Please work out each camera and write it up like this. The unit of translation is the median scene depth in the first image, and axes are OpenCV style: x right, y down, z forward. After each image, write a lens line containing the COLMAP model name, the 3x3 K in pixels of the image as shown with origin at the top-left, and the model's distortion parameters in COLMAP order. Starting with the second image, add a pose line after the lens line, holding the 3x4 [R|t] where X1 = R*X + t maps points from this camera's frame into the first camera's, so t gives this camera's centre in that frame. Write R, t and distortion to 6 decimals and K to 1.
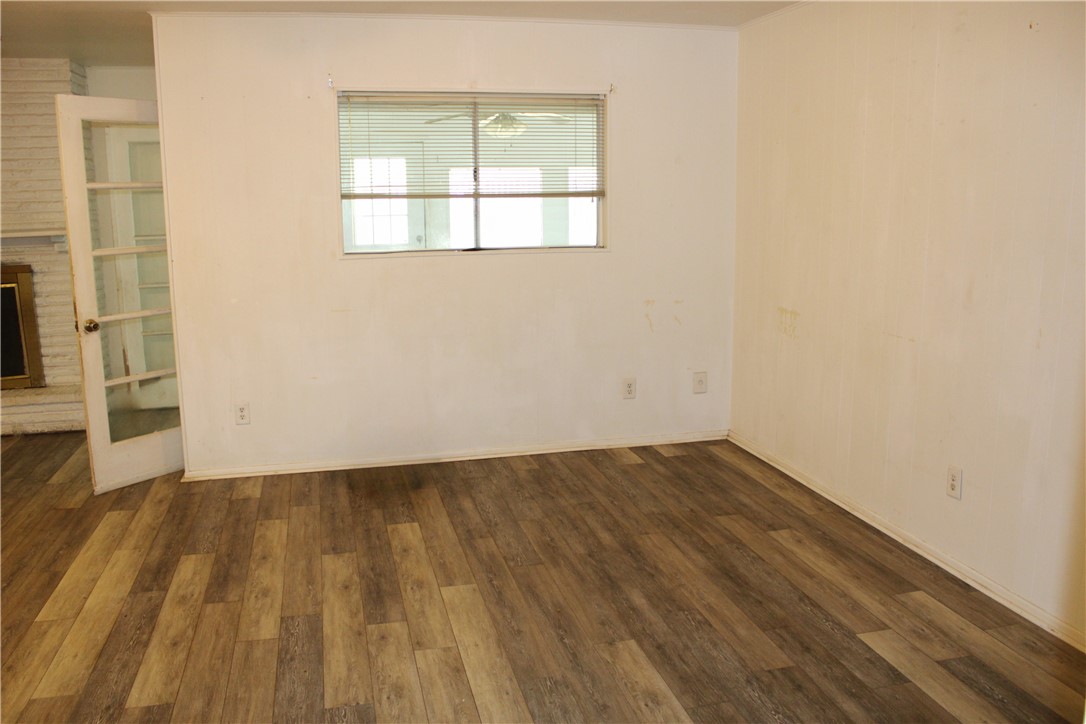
lens RADIAL K [[900.4, 0, 539.2], [0, 900.4, 358.4], [0, 0, 1]] dist [-0.112612, 0.071543]
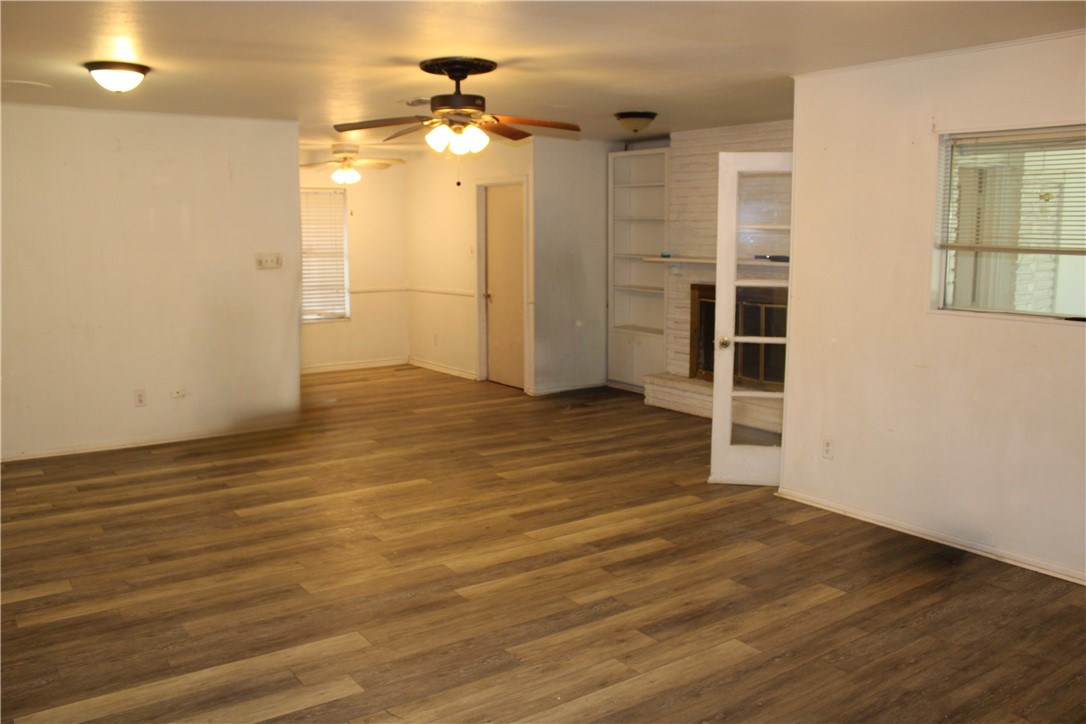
lens RADIAL K [[900.4, 0, 542.0], [0, 900.4, 363.6], [0, 0, 1]] dist [-0.112612, 0.071543]
pose [[0.386161, 0.148961, -0.910324, 0.575759], [-0.176565, 0.980564, 0.085555, -0.079657], [0.905375, 0.127693, 0.404956, 0.317708]]
